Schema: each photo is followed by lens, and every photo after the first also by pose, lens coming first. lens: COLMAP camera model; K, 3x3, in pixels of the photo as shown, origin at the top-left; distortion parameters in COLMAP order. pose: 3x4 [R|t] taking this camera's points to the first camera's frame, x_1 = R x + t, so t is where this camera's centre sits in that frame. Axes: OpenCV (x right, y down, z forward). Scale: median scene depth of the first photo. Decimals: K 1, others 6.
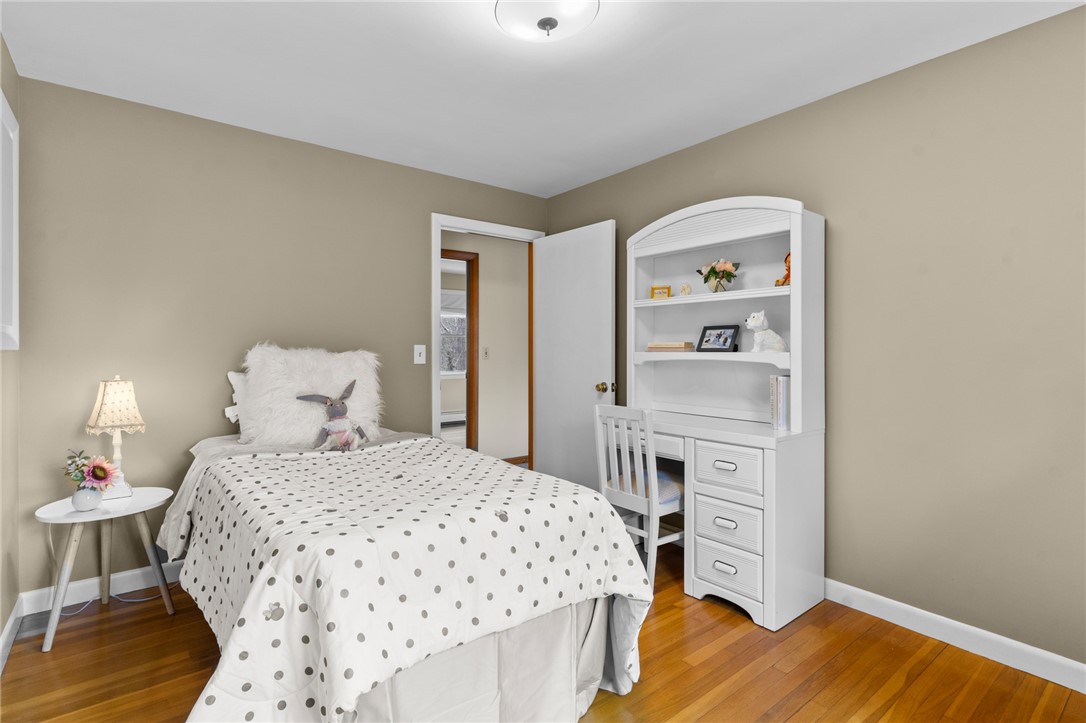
lens RADIAL K [[521.4, 0, 538.5], [0, 521.4, 356.2], [0, 0, 1]] dist [0.001978, -0.001085]
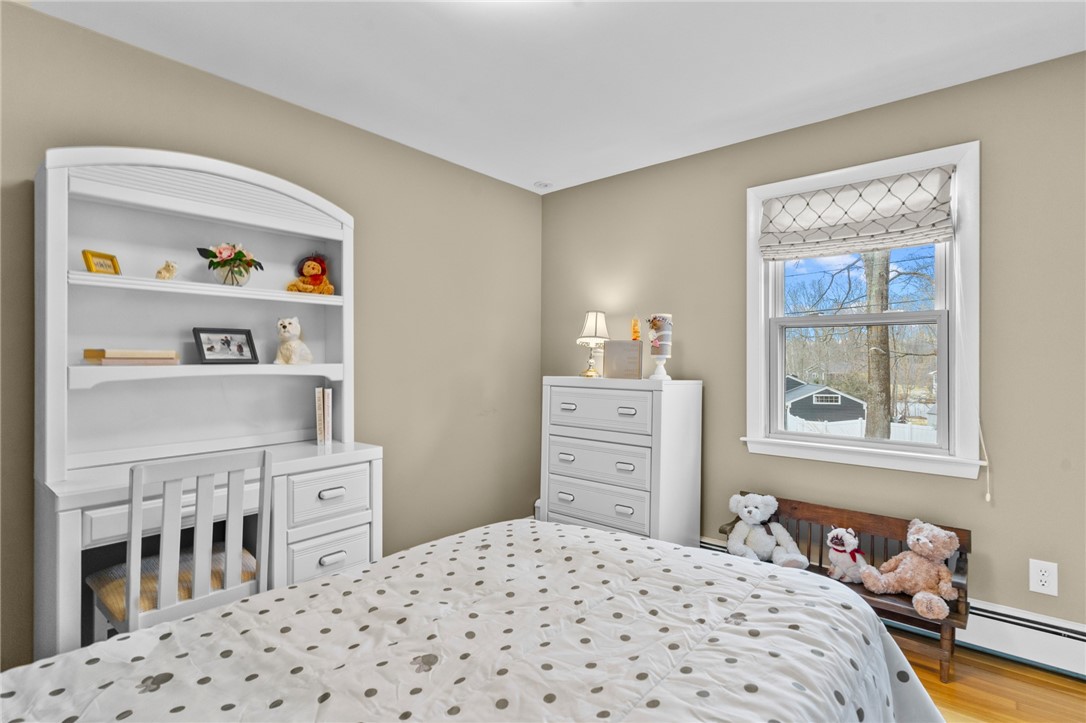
lens RADIAL K [[521.4, 0, 541.2], [0, 521.4, 355.7], [0, 0, 1]] dist [0.001978, -0.001085]
pose [[-0.205341, 0.005573, 0.978675, -0.357460], [0.011786, 0.999925, -0.003221, -0.009050], [-0.978620, 0.010873, -0.205391, 0.521520]]
